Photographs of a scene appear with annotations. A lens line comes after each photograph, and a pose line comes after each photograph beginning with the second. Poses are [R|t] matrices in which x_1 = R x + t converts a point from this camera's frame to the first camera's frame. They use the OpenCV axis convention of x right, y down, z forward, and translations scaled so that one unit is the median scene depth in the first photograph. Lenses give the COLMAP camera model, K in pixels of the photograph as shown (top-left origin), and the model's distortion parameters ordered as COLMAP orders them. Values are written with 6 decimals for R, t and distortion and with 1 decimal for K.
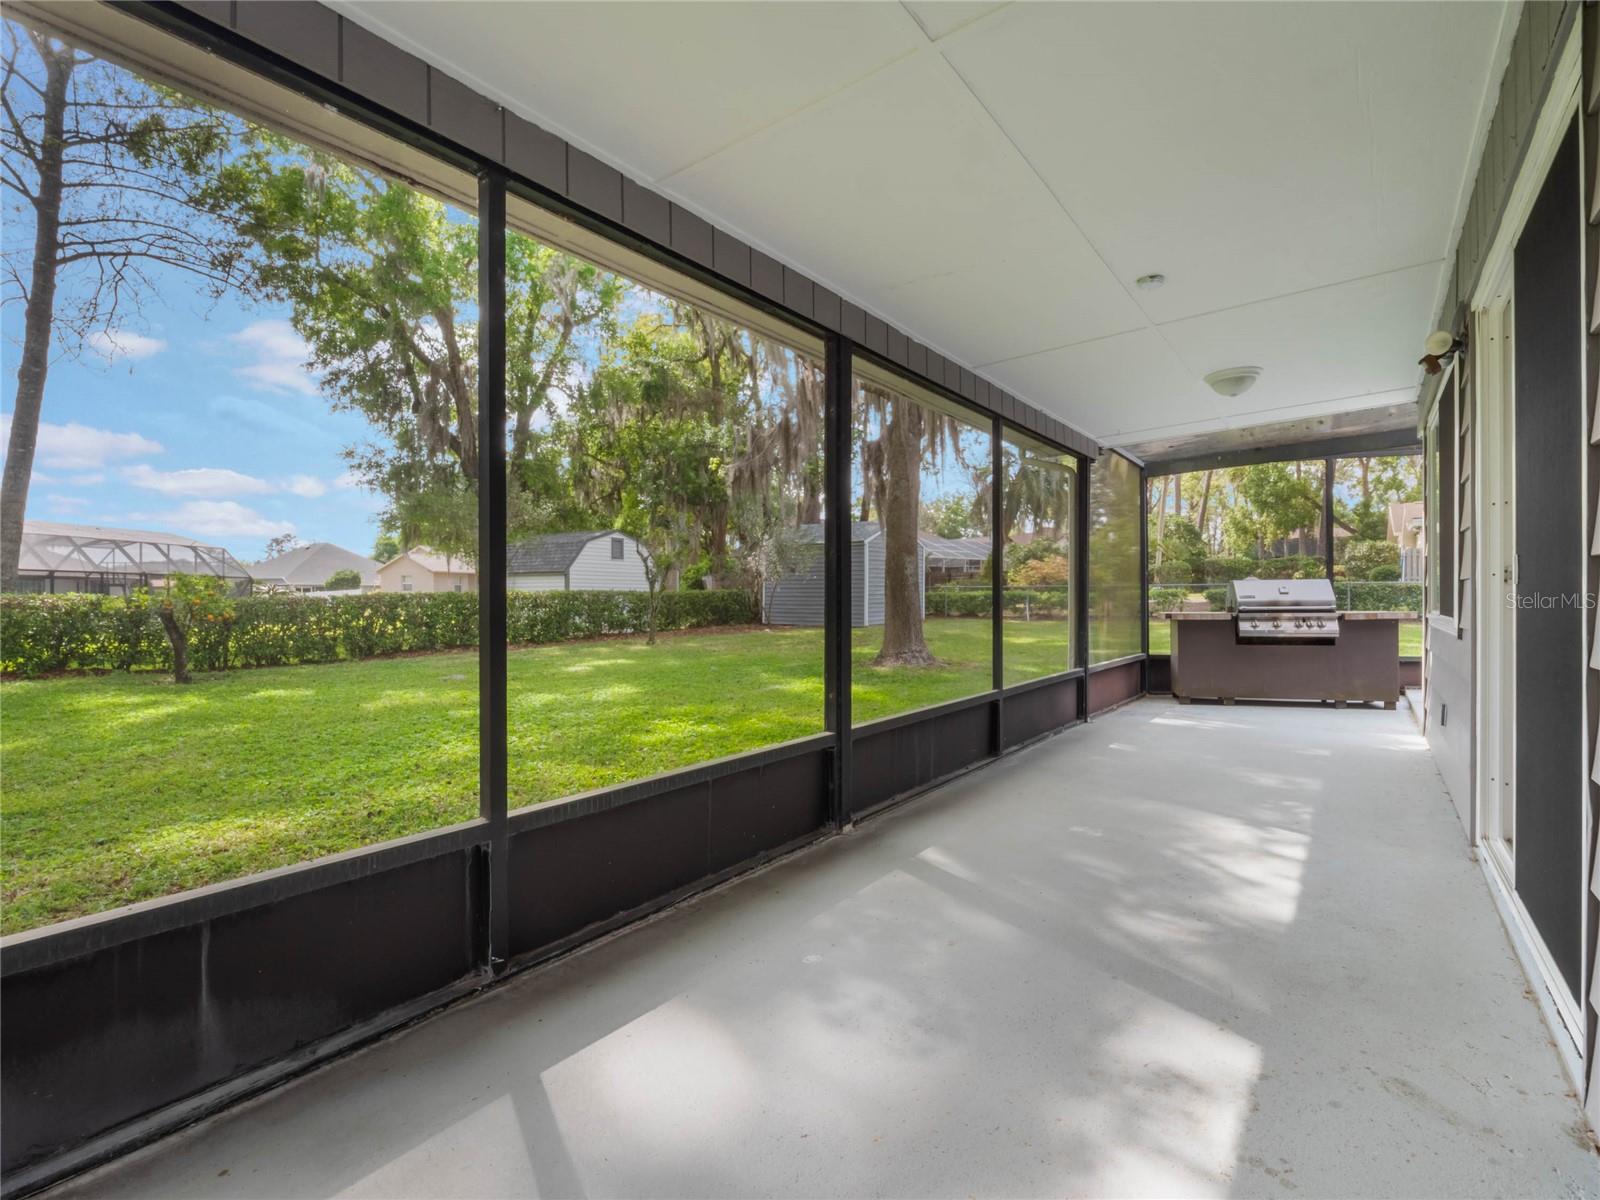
lens RADIAL K [[800.0, 0, 792.6], [0, 800.0, 601.7], [0, 0, 1]] dist [-0.013460, -0.000868]
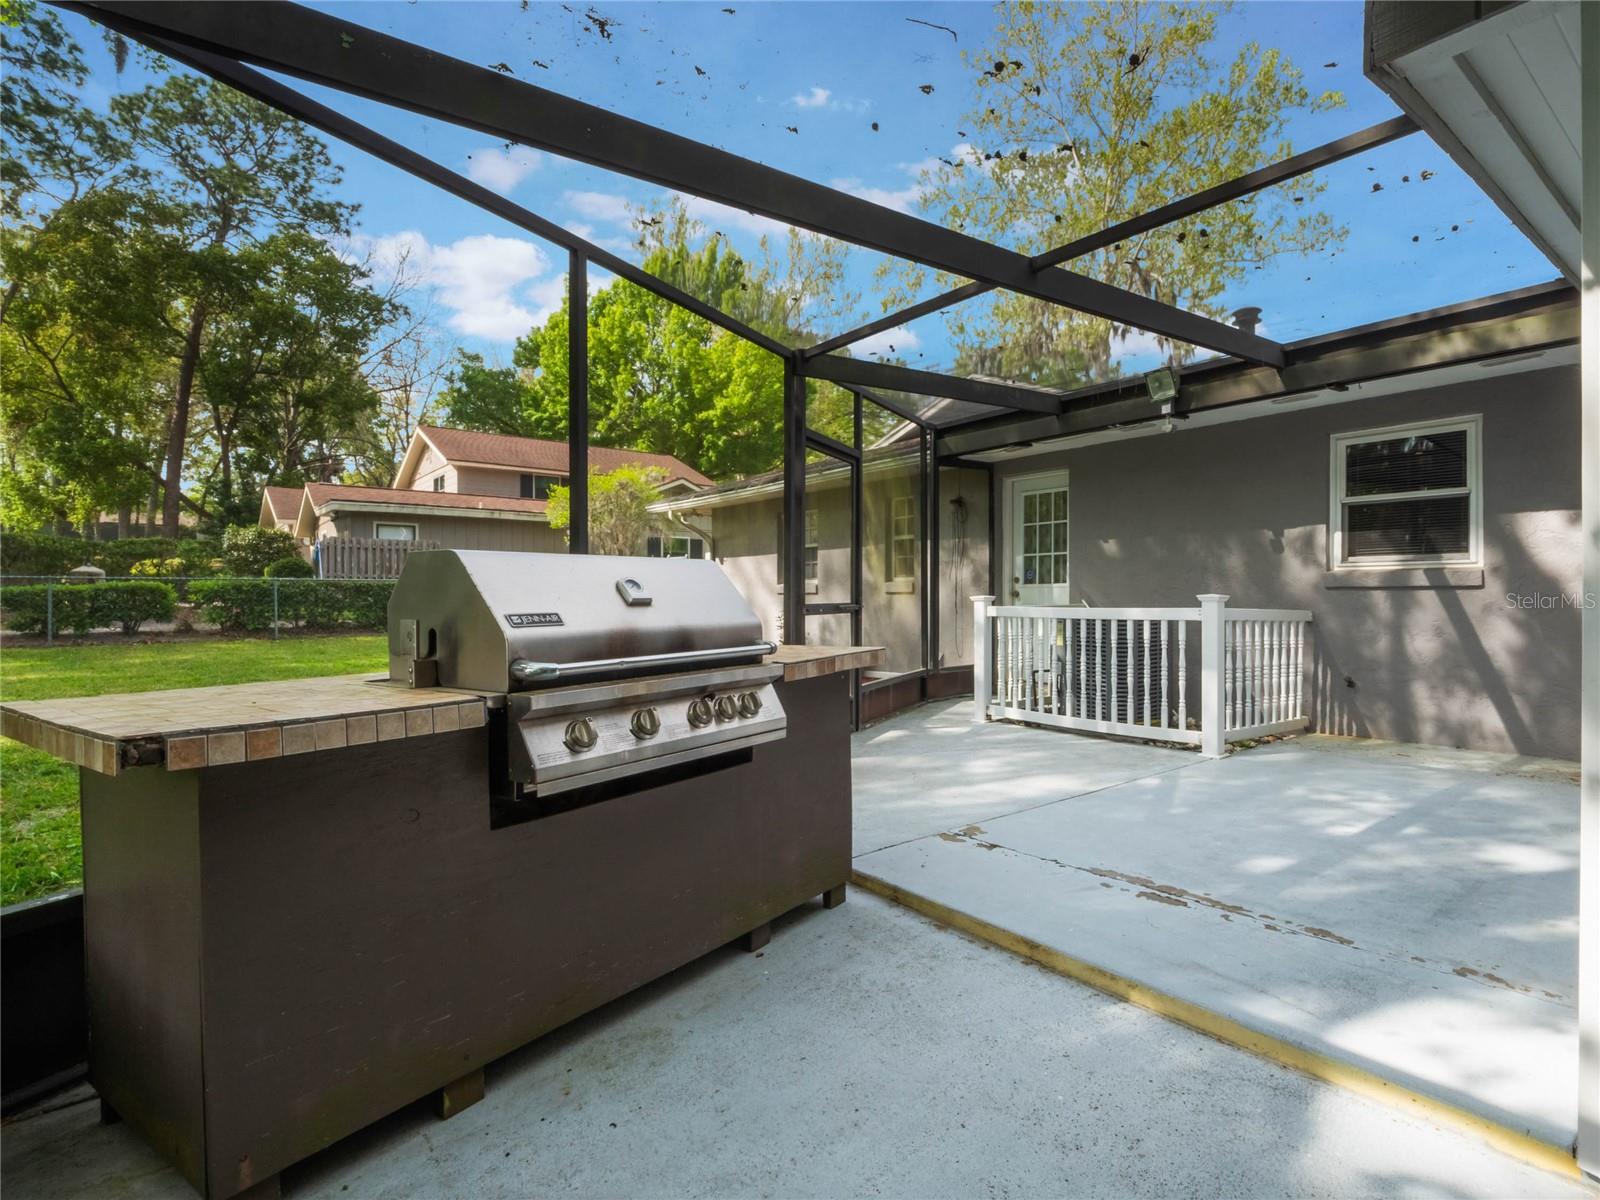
lens RADIAL K [[778.5, 0, 816.8], [0, 778.5, 601.9], [0, 0, 1]] dist [-0.013562, -0.000631]
pose [[0.235477, -0.006234, 0.971860, 0.362043], [0.004617, 0.999975, 0.005295, -0.011865], [-0.971869, 0.003240, 0.235500, 0.854877]]
